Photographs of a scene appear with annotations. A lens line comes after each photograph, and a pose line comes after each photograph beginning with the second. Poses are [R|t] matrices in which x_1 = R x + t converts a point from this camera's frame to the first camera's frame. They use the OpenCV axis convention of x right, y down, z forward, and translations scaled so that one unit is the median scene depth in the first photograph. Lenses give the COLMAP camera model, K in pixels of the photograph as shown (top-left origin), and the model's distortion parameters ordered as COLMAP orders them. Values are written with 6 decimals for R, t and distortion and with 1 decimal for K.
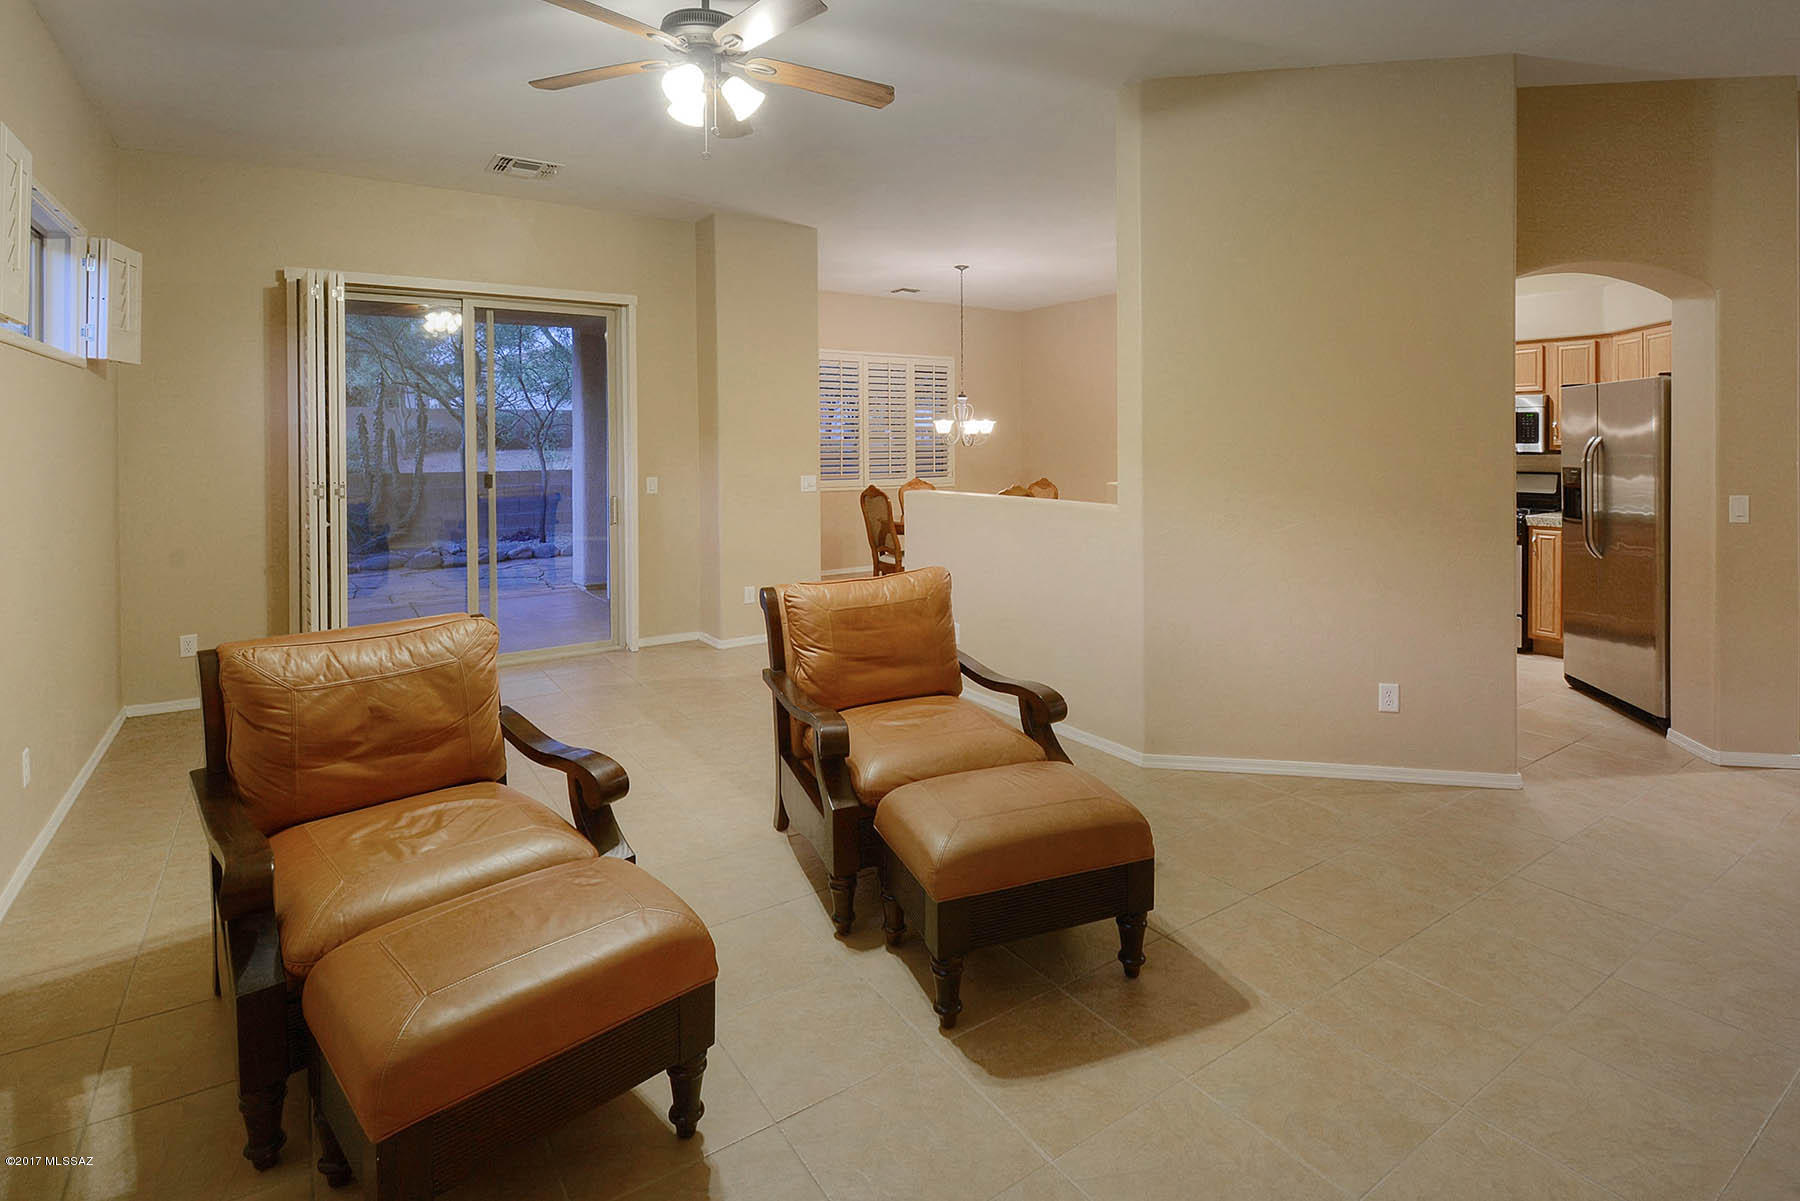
lens RADIAL K [[863.9, 0, 889.0], [0, 863.9, 574.3], [0, 0, 1]] dist [0.012214, -0.026378]
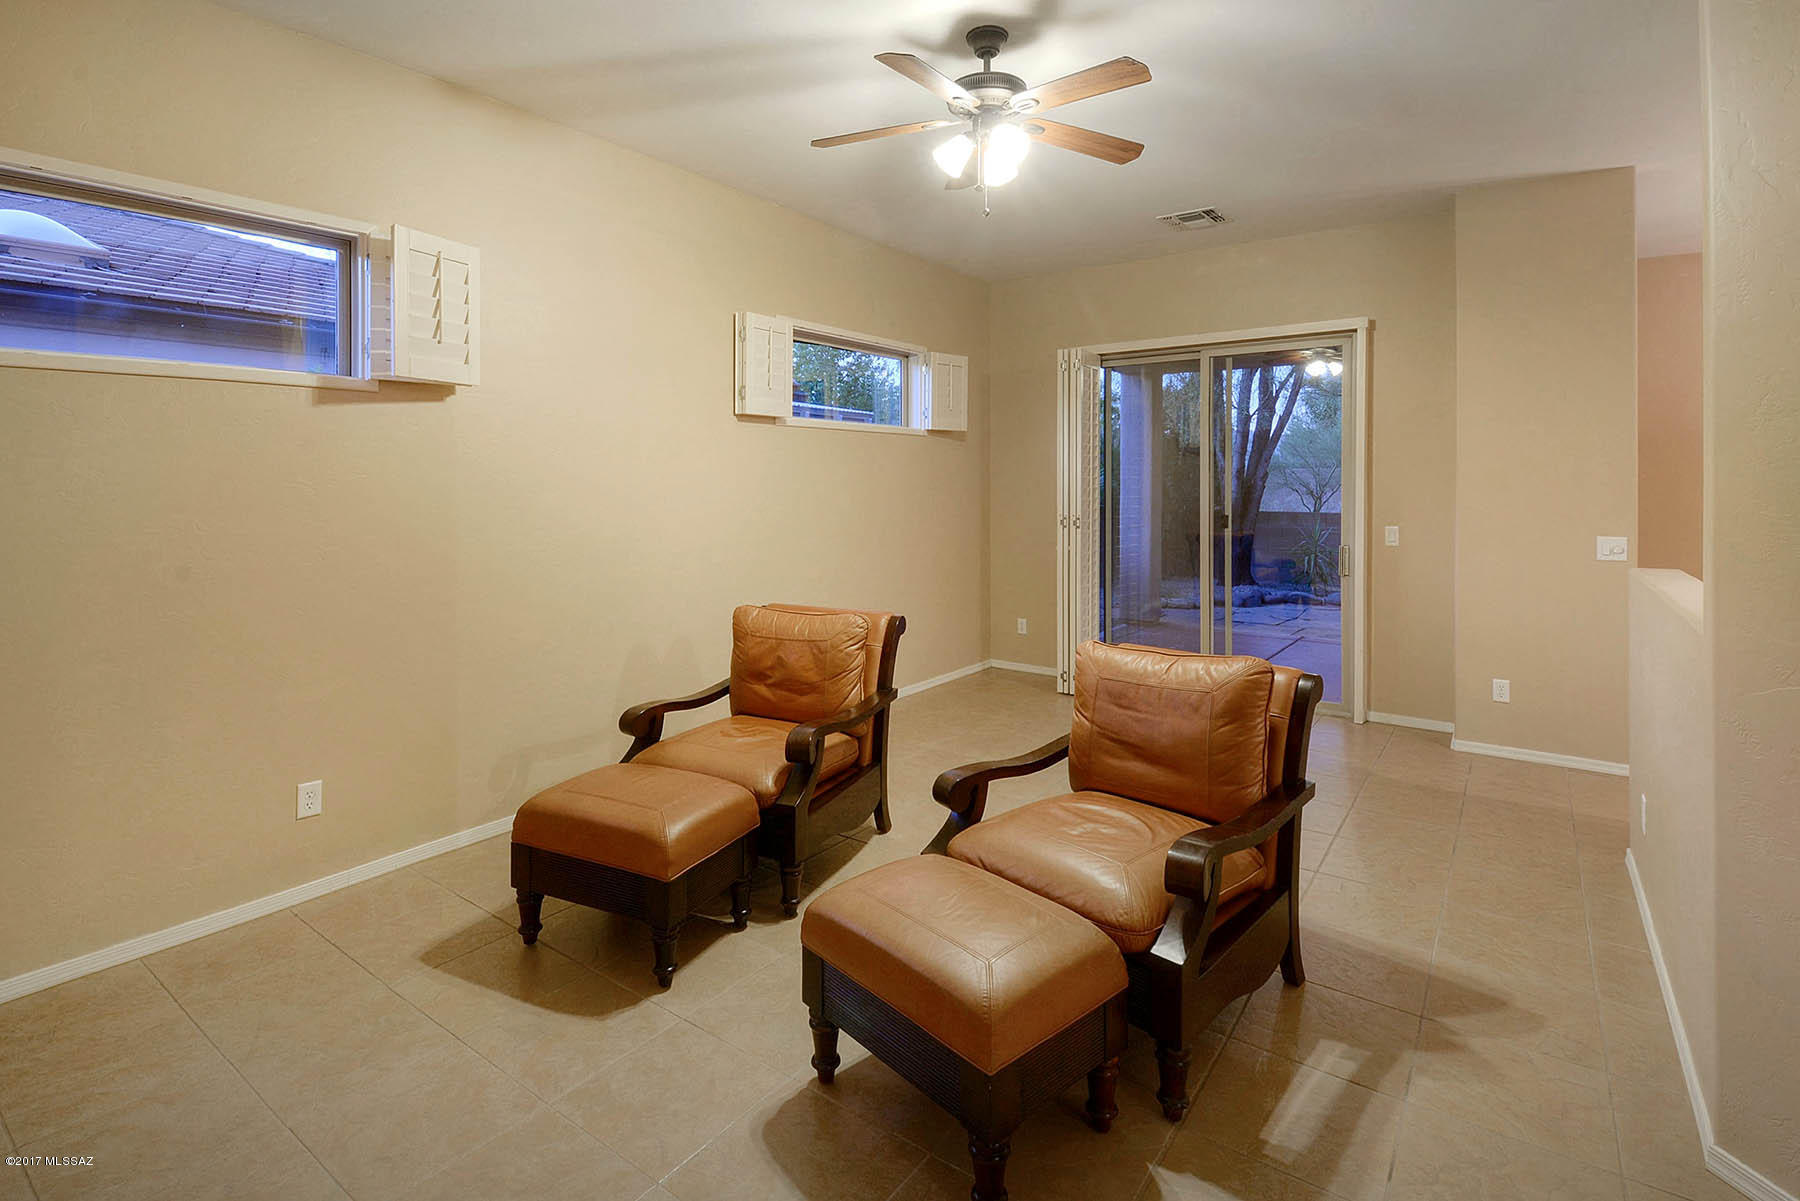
lens RADIAL K [[863.9, 0, 889.0], [0, 863.9, 574.3], [0, 0, 1]] dist [0.012214, -0.026378]
pose [[0.332188, 0.103485, -0.937519, 0.655516], [-0.143882, 0.987890, 0.058064, -0.078858], [0.932175, 0.115604, 0.343054, 0.470365]]
